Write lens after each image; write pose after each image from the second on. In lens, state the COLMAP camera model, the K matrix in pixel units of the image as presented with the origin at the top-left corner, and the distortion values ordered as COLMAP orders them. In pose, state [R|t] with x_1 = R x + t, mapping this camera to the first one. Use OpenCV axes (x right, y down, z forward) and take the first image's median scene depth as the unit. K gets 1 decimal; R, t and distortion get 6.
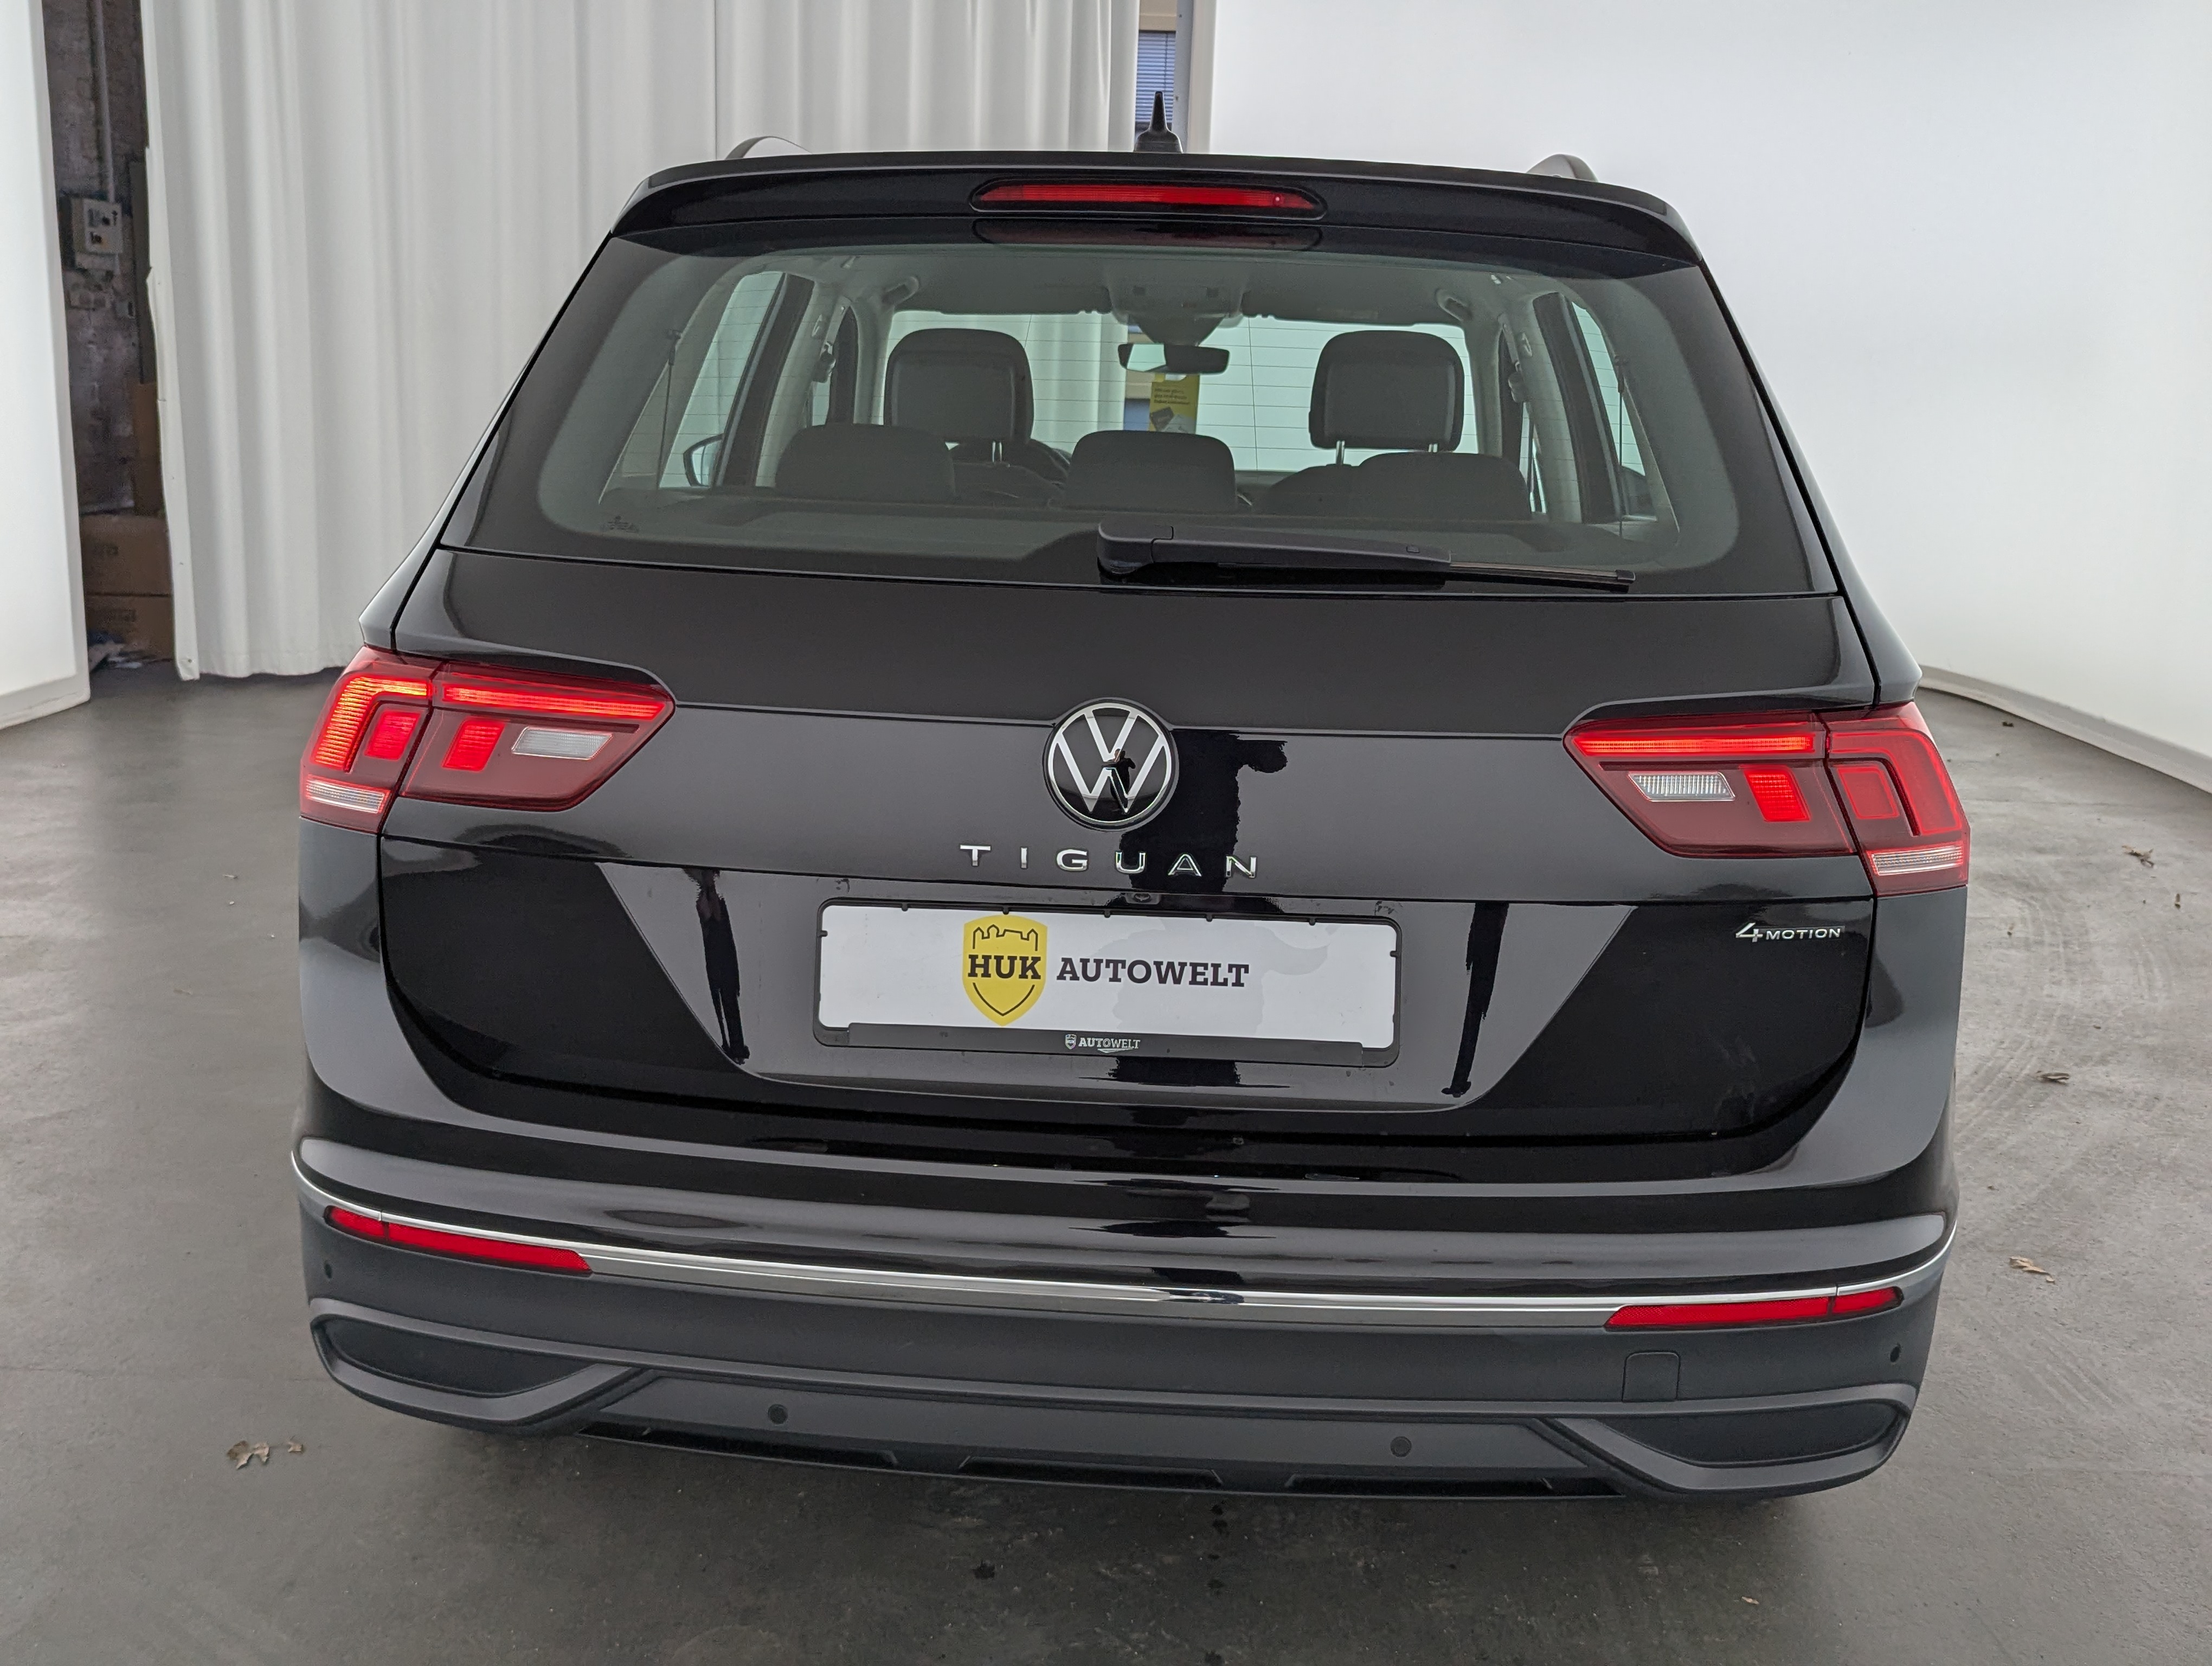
lens RADIAL K [[2183.6, 0, 1106.0], [0, 2183.6, 833.0], [0, 0, 1]] dist [0.109002, -0.021218]
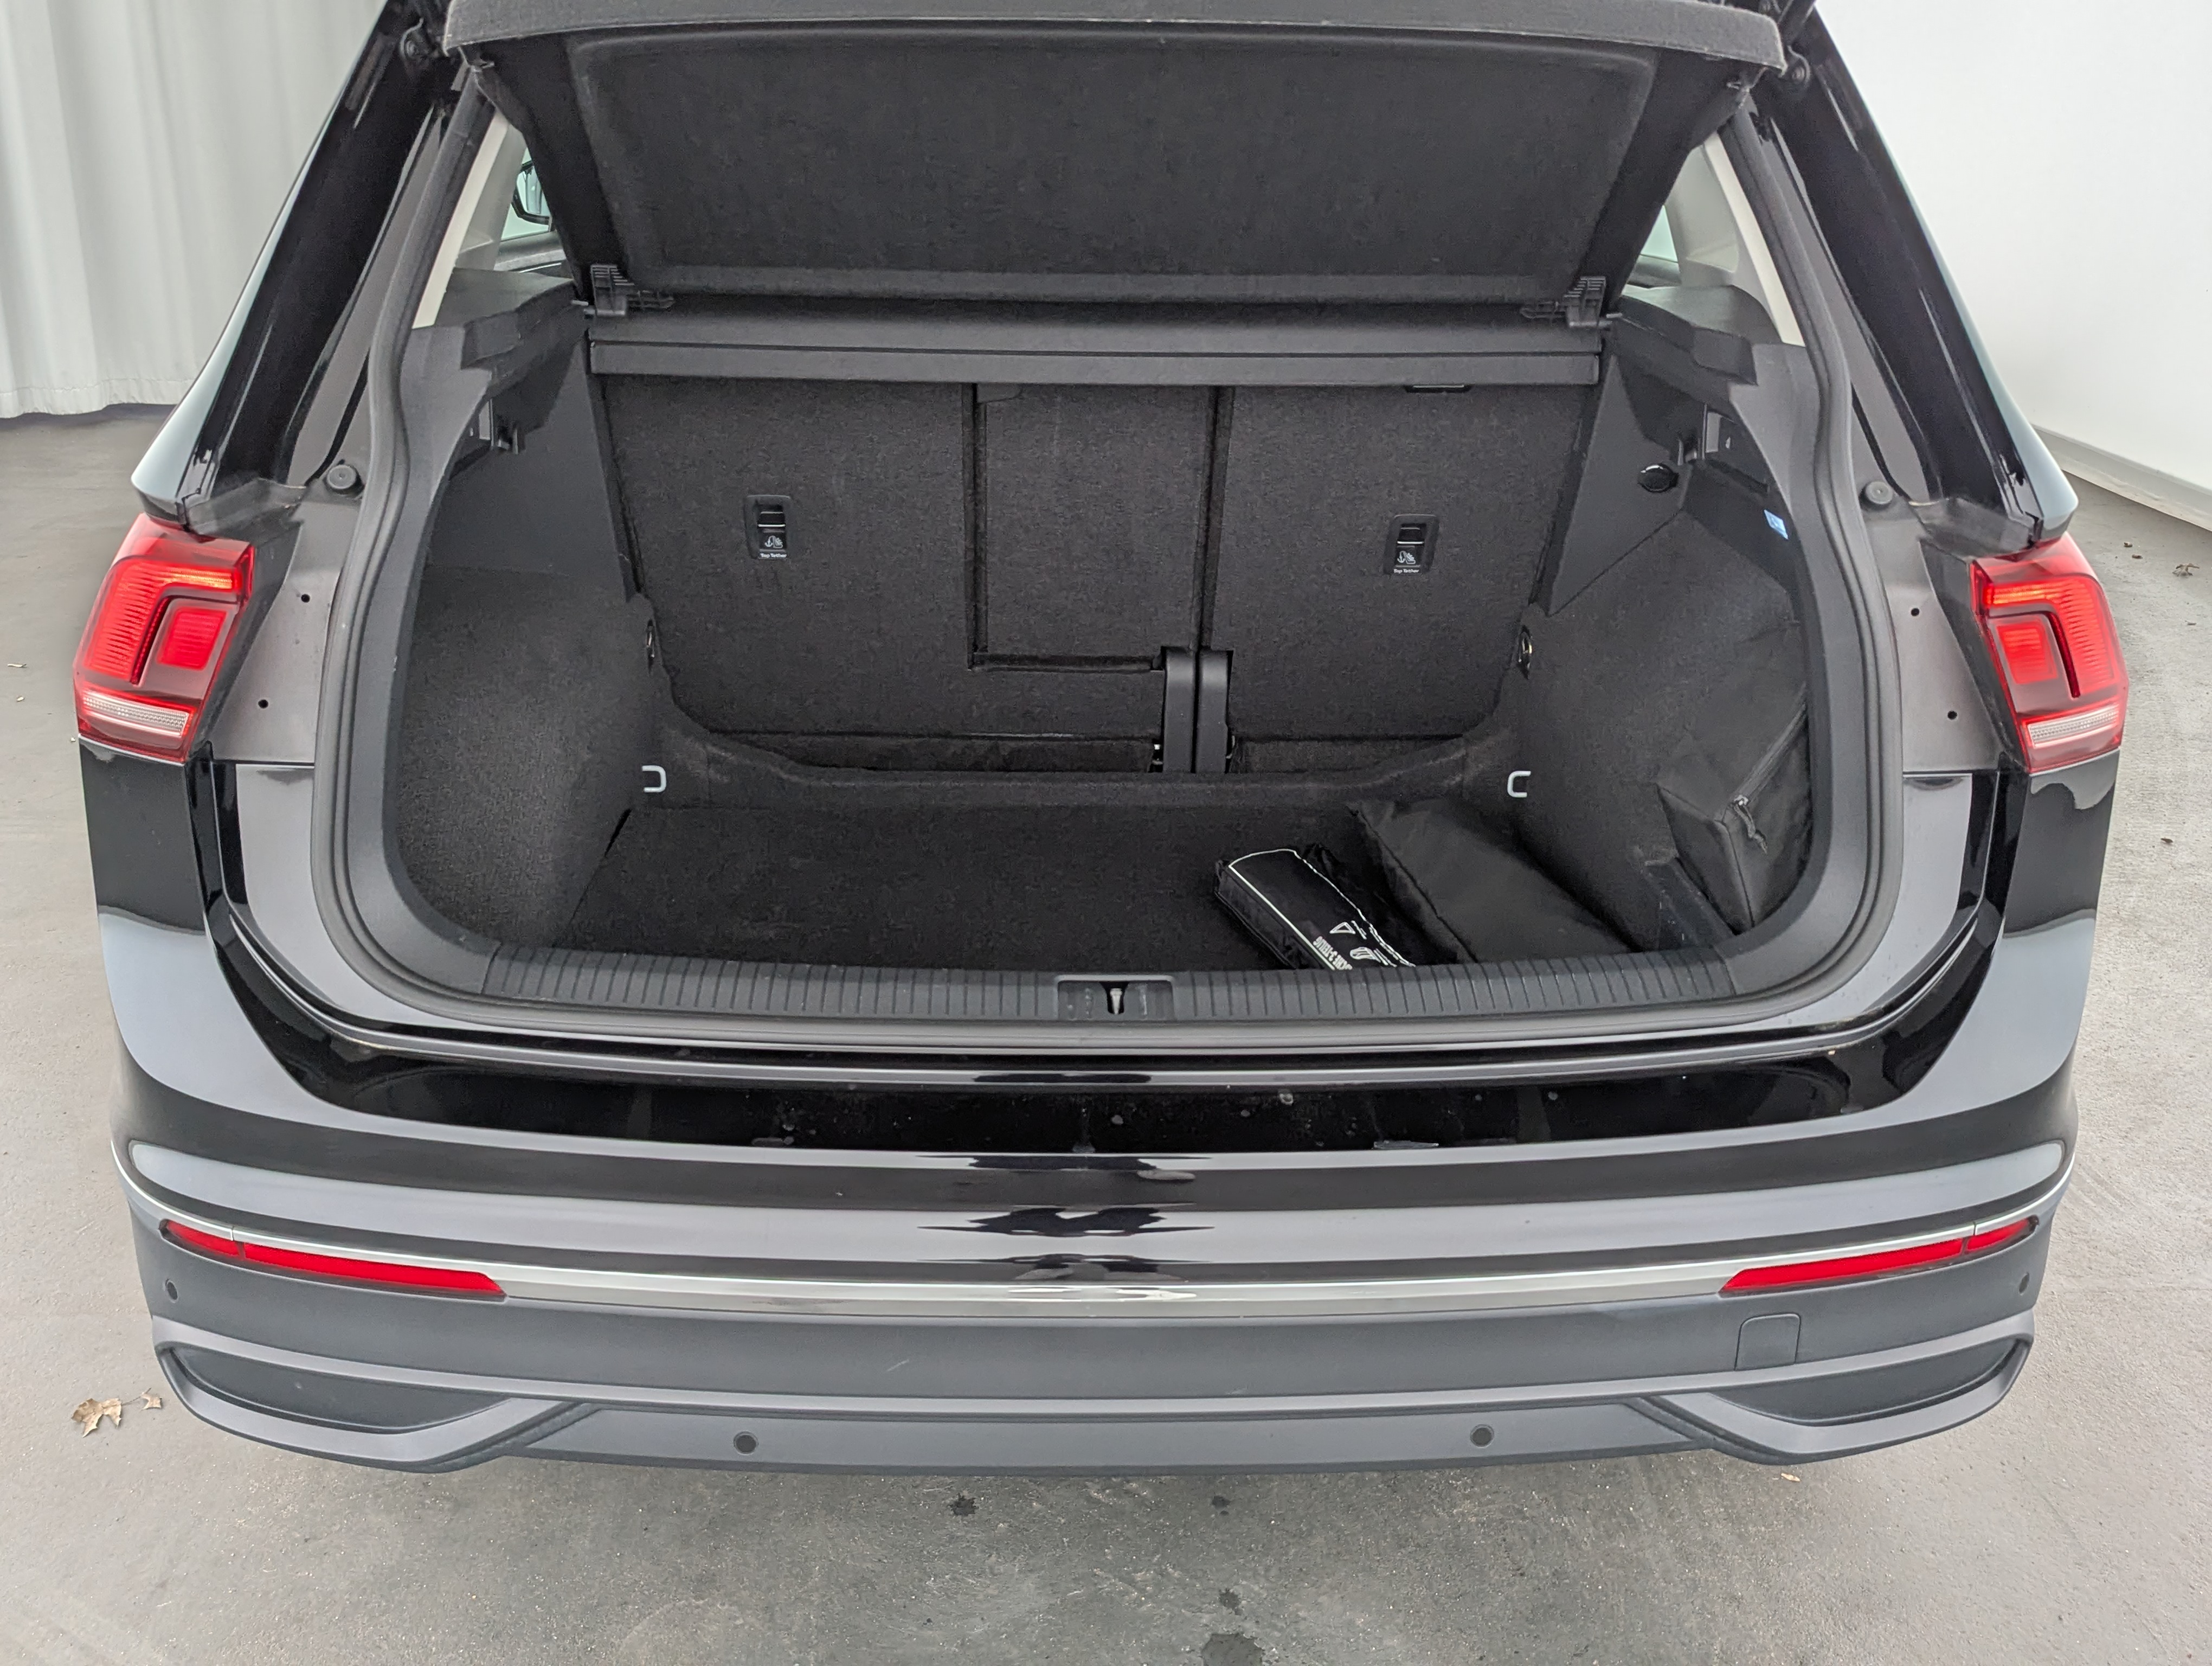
lens RADIAL K [[2134.1, 0, 1115.9], [0, 2134.1, 804.3], [0, 0, 1]] dist [0.081651, 0.003754]
pose [[0.996108, -0.039689, 0.078704, -0.064061], [0.028164, 0.989397, 0.142479, -0.087726], [-0.083525, -0.139708, 0.986664, 0.218645]]
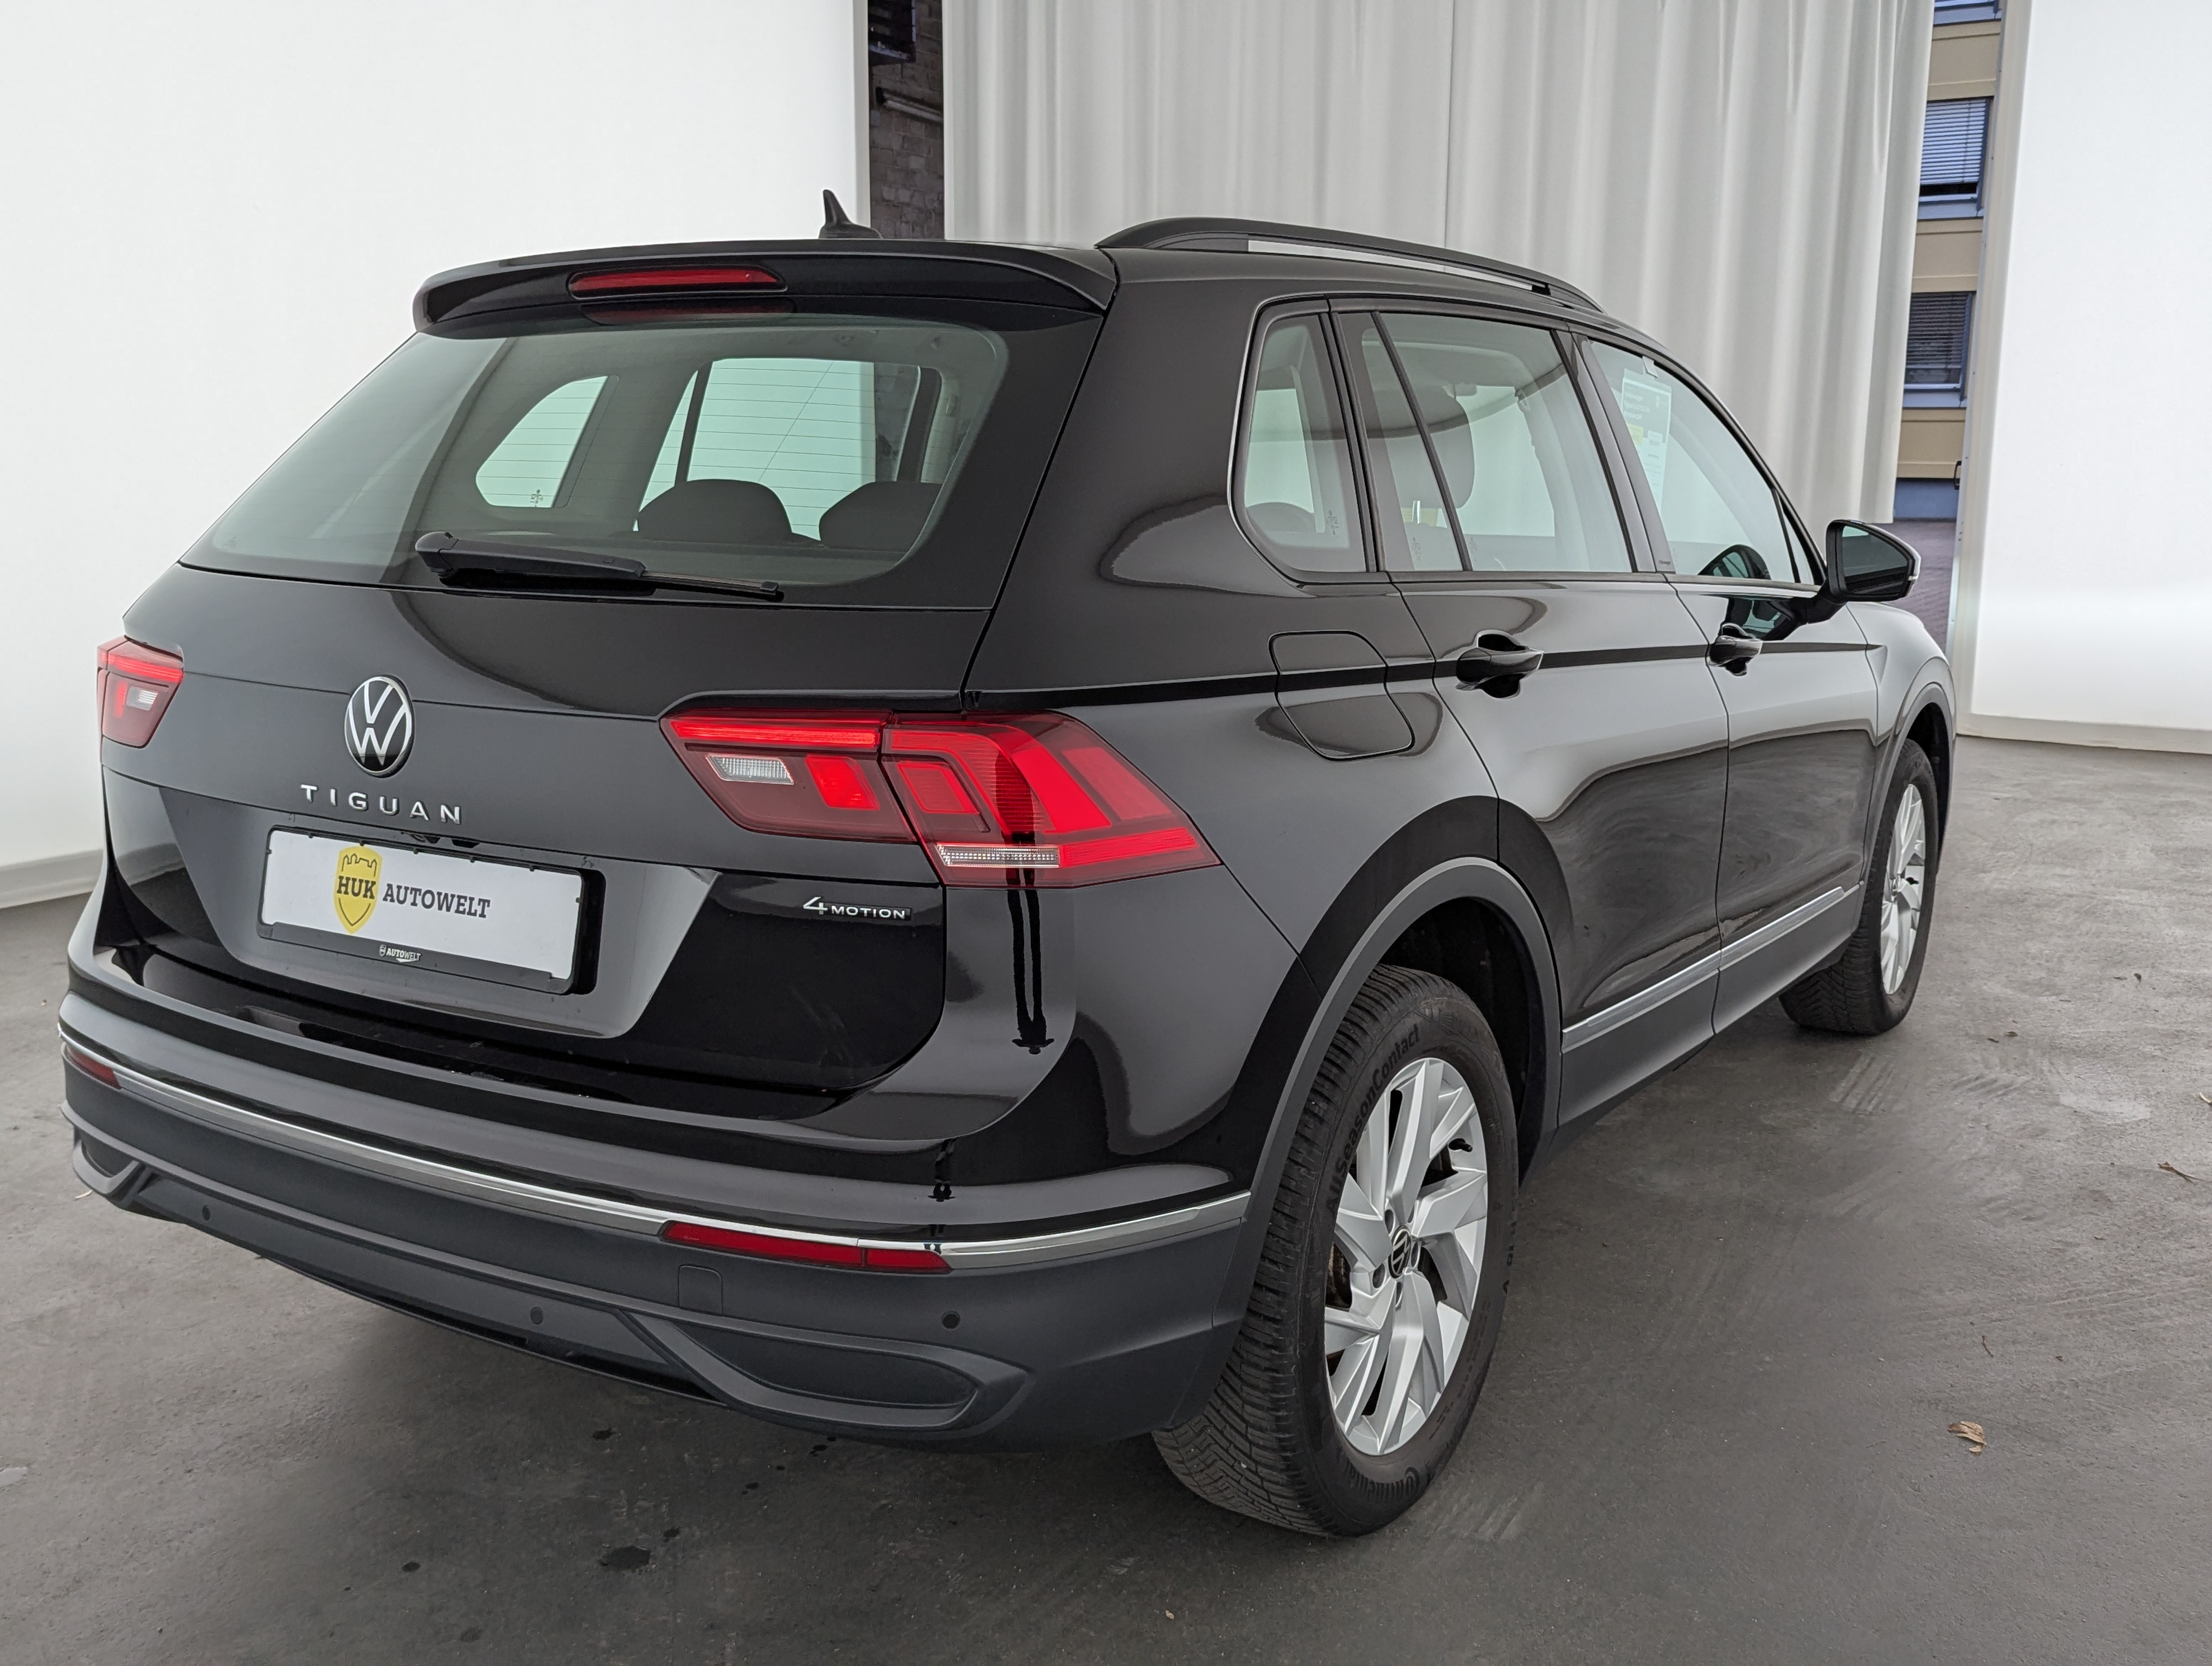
lens RADIAL K [[2134.1, 0, 1115.9], [0, 2134.1, 804.3], [0, 0, 1]] dist [0.081651, 0.003754]
pose [[0.874277, 0.060808, -0.481603, 0.919218], [-0.086731, 0.995726, -0.031726, 0.015005], [0.477616, 0.069507, 0.875815, 0.119421]]
